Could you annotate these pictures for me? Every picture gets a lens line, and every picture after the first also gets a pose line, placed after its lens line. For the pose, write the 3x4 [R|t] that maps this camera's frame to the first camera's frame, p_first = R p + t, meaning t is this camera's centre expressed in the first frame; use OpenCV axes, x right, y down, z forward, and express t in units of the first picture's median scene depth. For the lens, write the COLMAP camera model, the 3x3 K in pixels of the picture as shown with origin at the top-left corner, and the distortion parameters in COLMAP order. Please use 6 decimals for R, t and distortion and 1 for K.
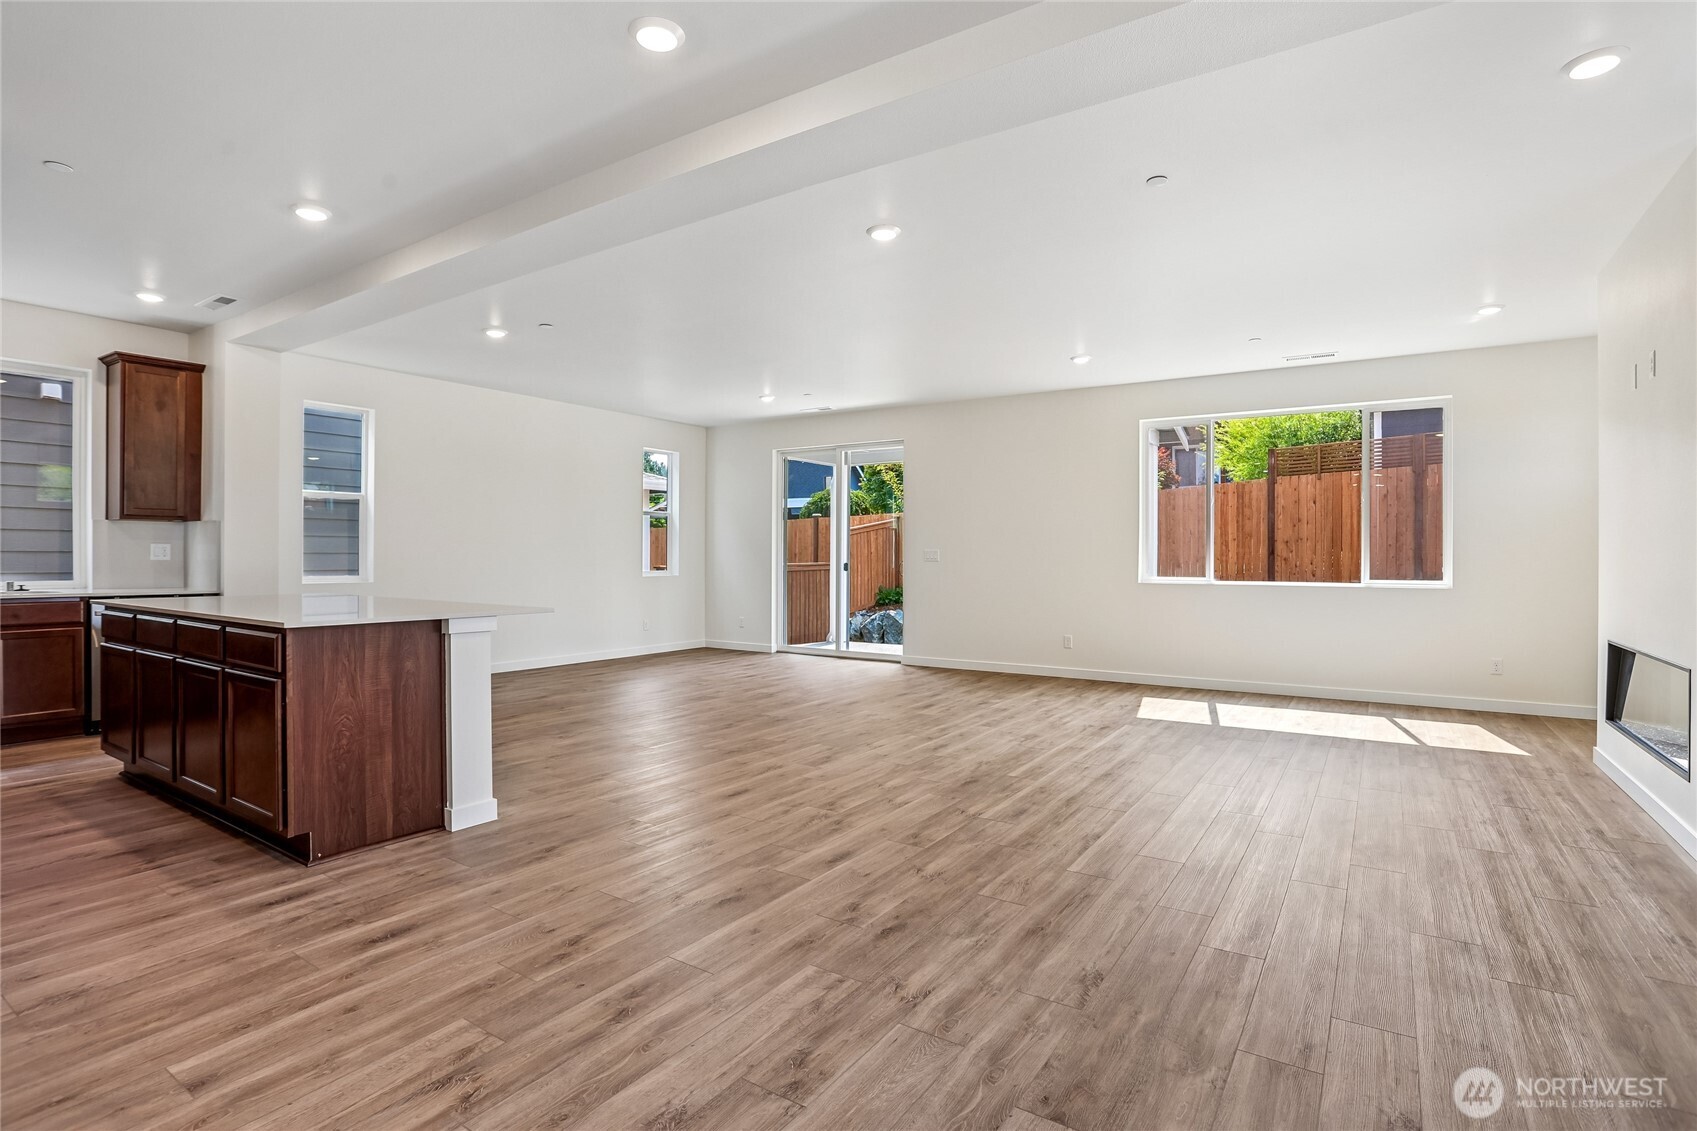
lens RADIAL K [[827.6, 0, 848.7], [0, 827.6, 555.8], [0, 0, 1]] dist [-0.074809, 0.028941]
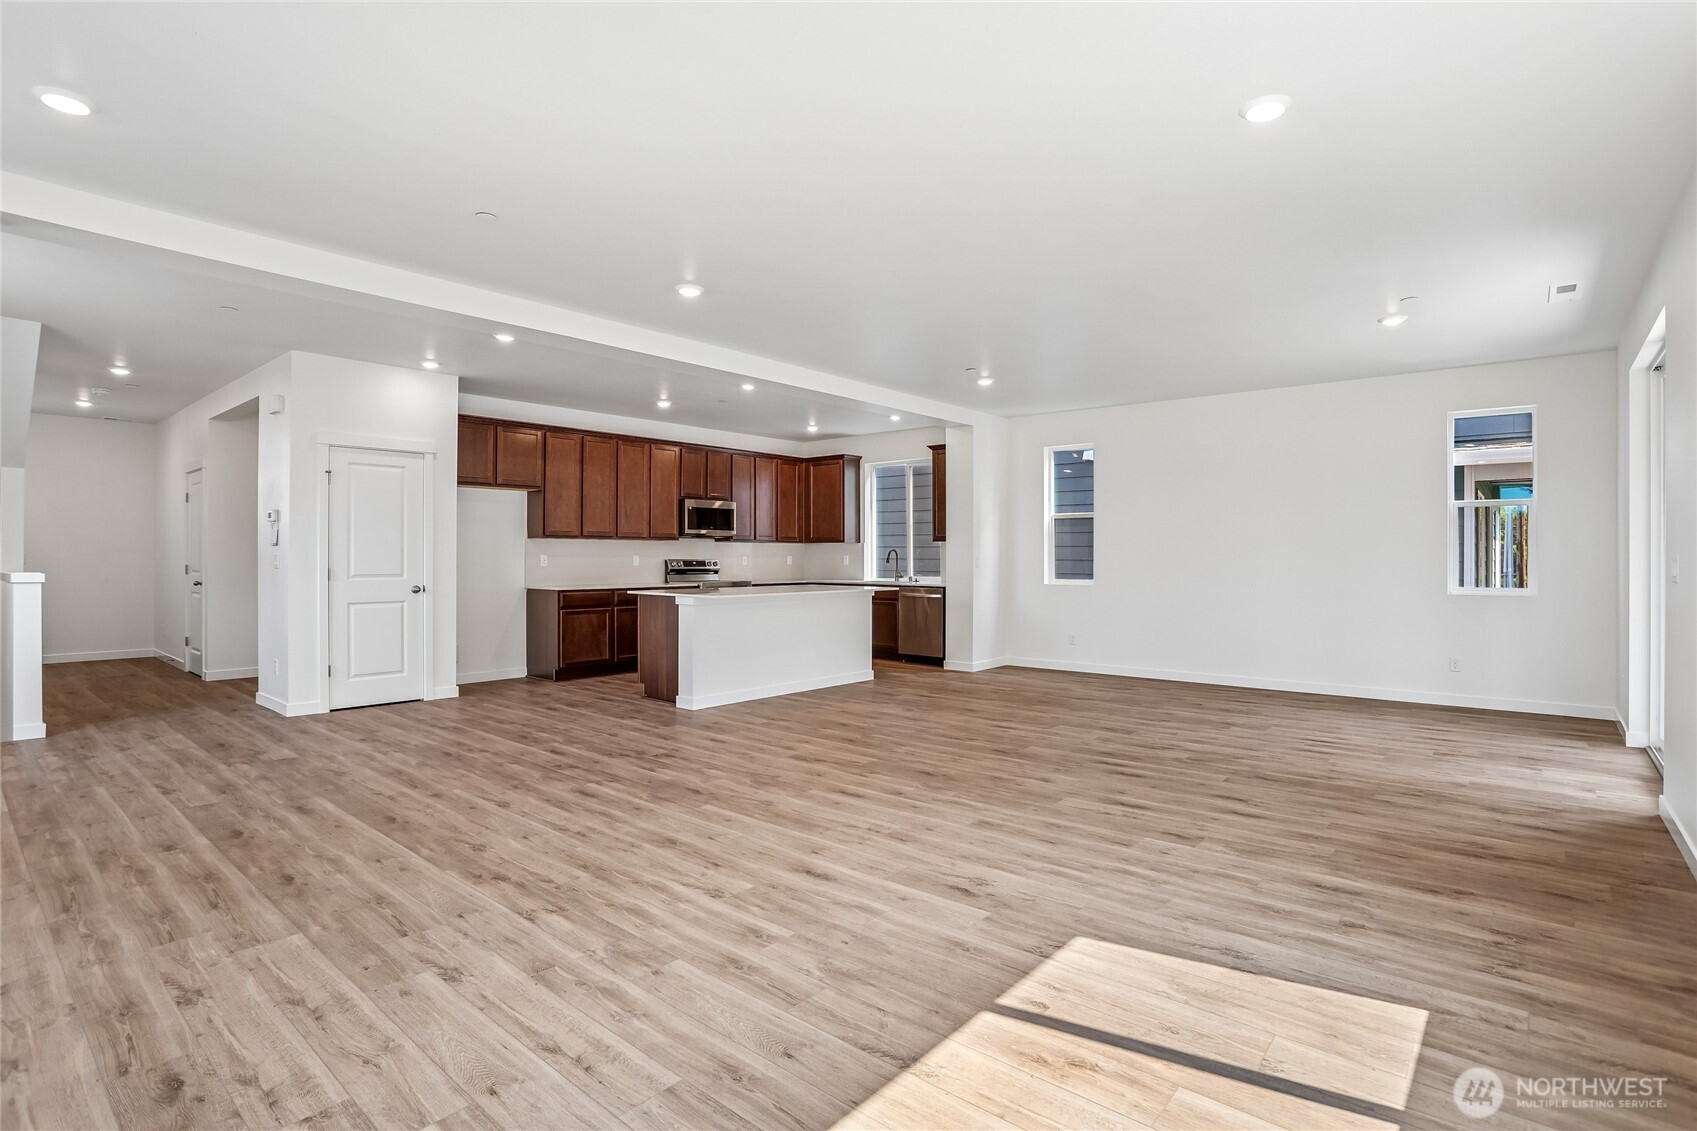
lens RADIAL K [[831.8, 0, 851.1], [0, 831.8, 556.3], [0, 0, 1]] dist [-0.073555, 0.036758]
pose [[-0.122530, -0.005570, -0.992449, 0.878320], [-0.001720, 0.999984, -0.005400, -0.004859], [0.992463, 0.001046, -0.122537, 1.022111]]
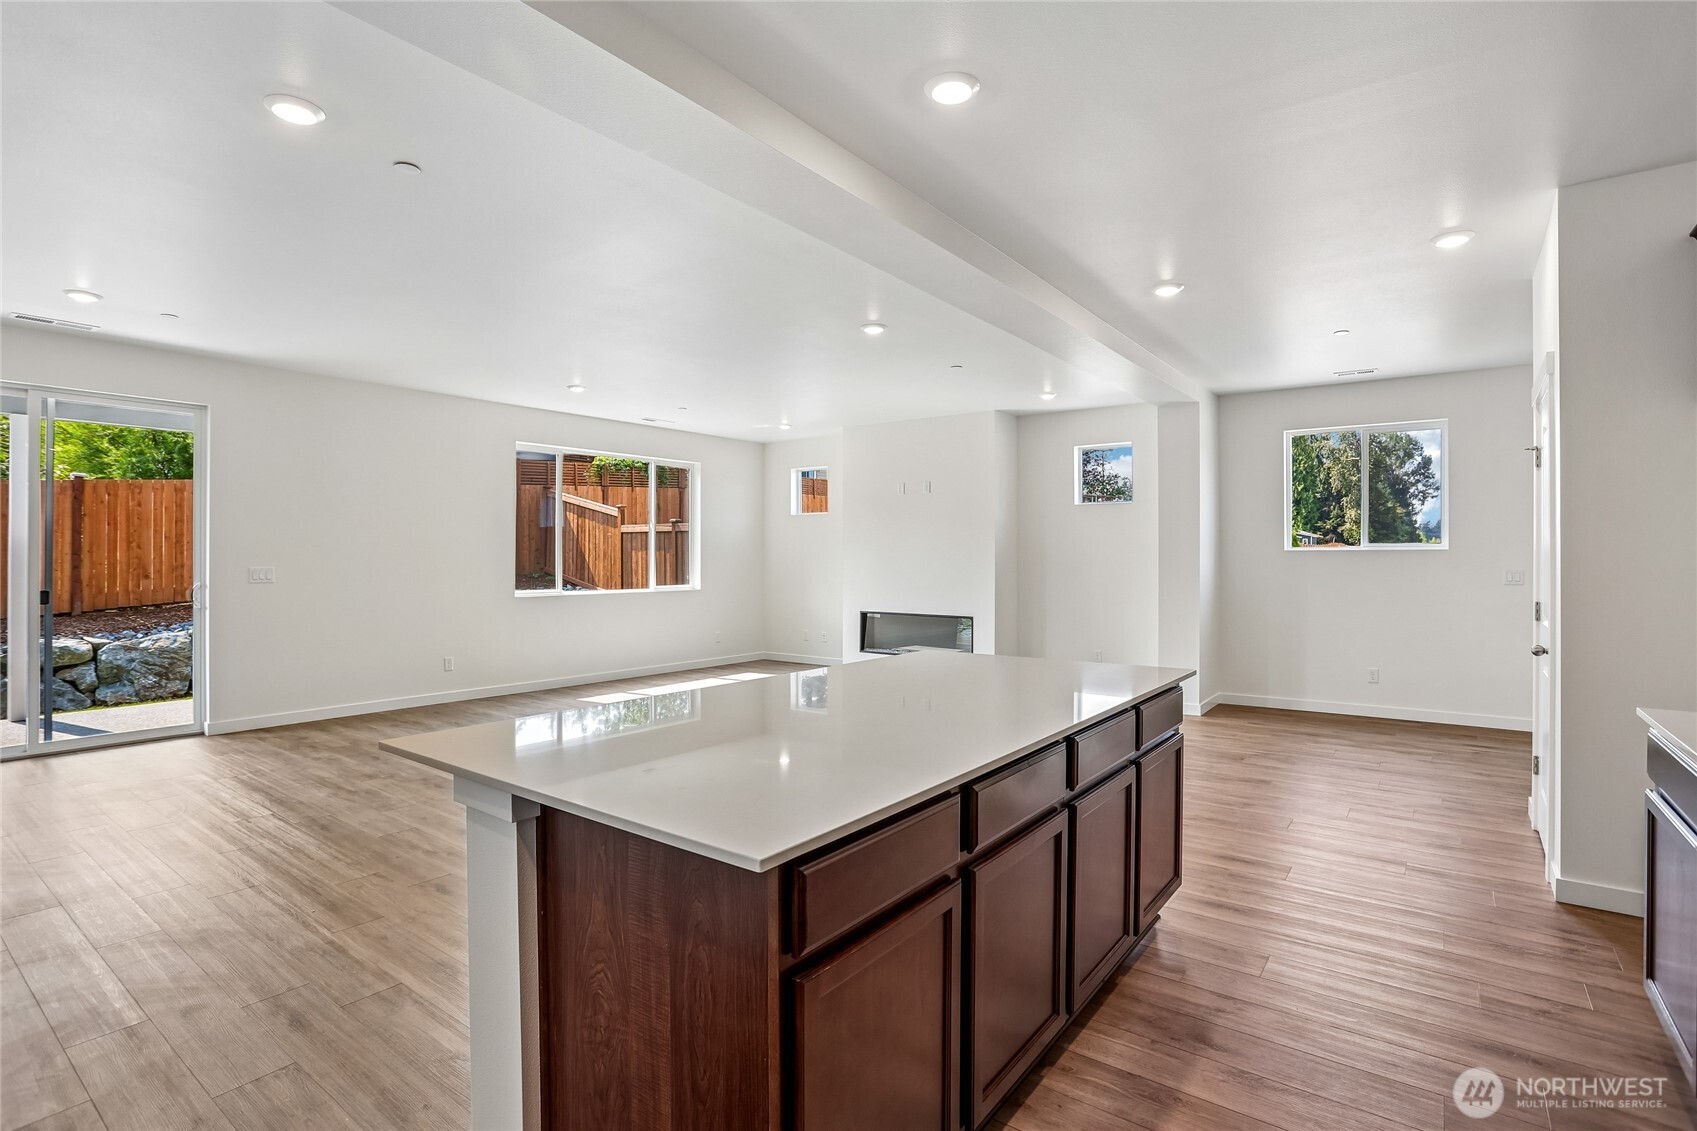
lens RADIAL K [[827.6, 0, 848.7], [0, 827.6, 555.8], [0, 0, 1]] dist [-0.074809, 0.028941]
pose [[0.061553, -0.002380, 0.998101, -0.917119], [-0.003684, 0.999990, 0.002612, -0.033322], [-0.998097, -0.003837, 0.061543, 0.713780]]
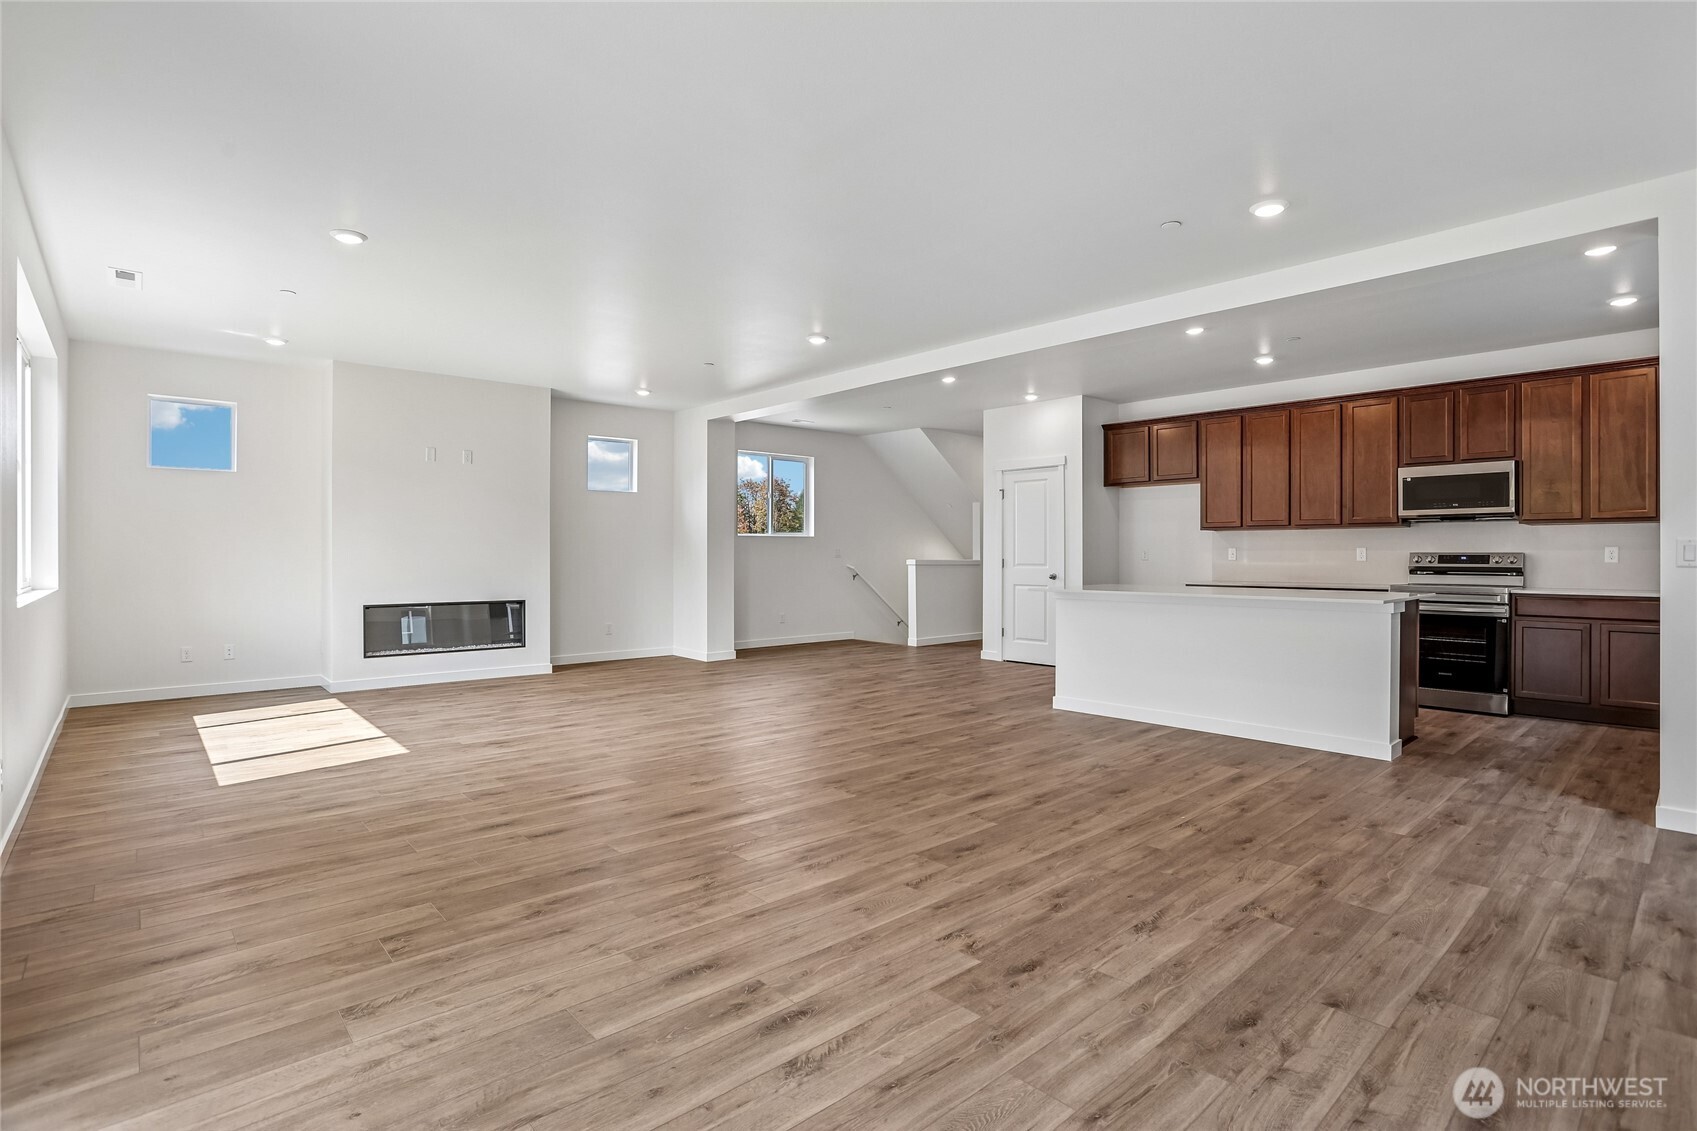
lens RADIAL K [[831.8, 0, 851.1], [0, 831.8, 556.3], [0, 0, 1]] dist [-0.073555, 0.036758]
pose [[-0.968290, -0.006277, 0.249749, -0.296022], [-0.006039, 0.999980, 0.001716, 0.001064], [-0.249754, 0.000154, -0.968309, 1.825820]]
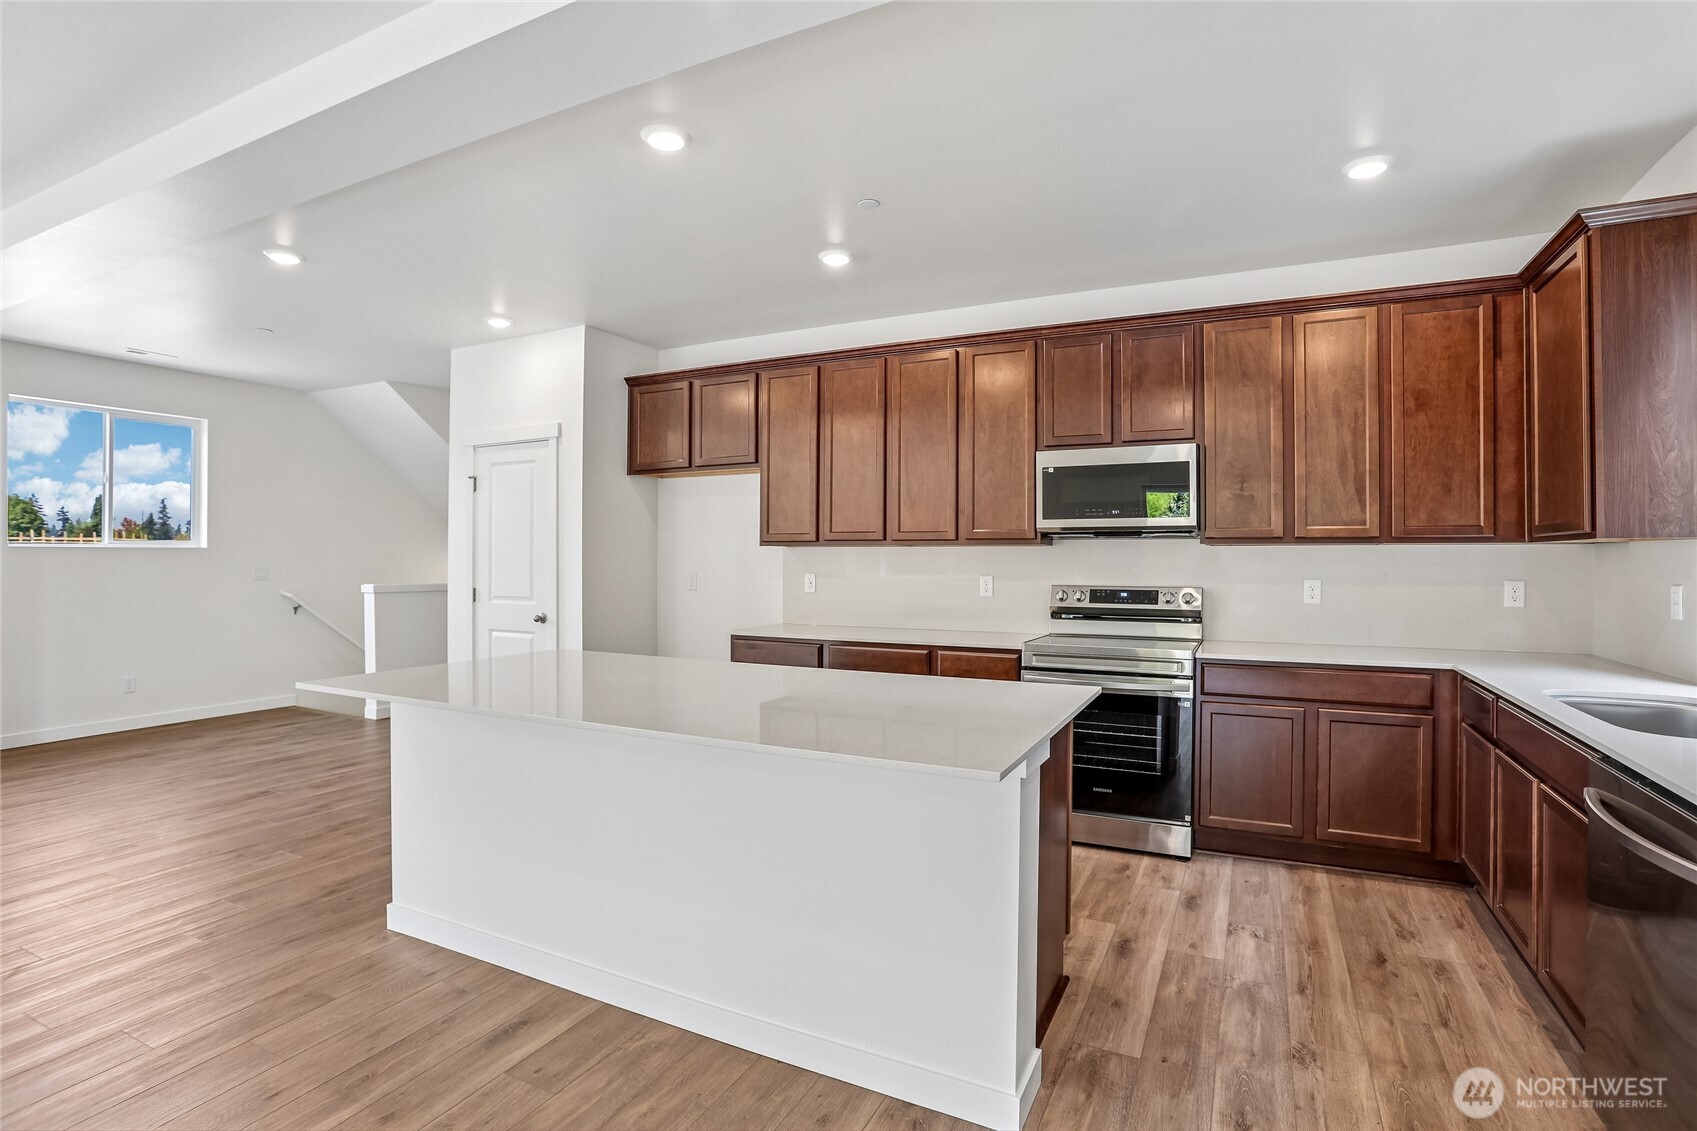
lens RADIAL K [[827.6, 0, 848.7], [0, 827.6, 555.8], [0, 0, 1]] dist [-0.074809, 0.028941]
pose [[-0.992954, -0.007184, -0.118279, -0.516716], [-0.006743, 0.999969, -0.004123, -0.031547], [0.118305, -0.003297, -0.992972, 1.203804]]
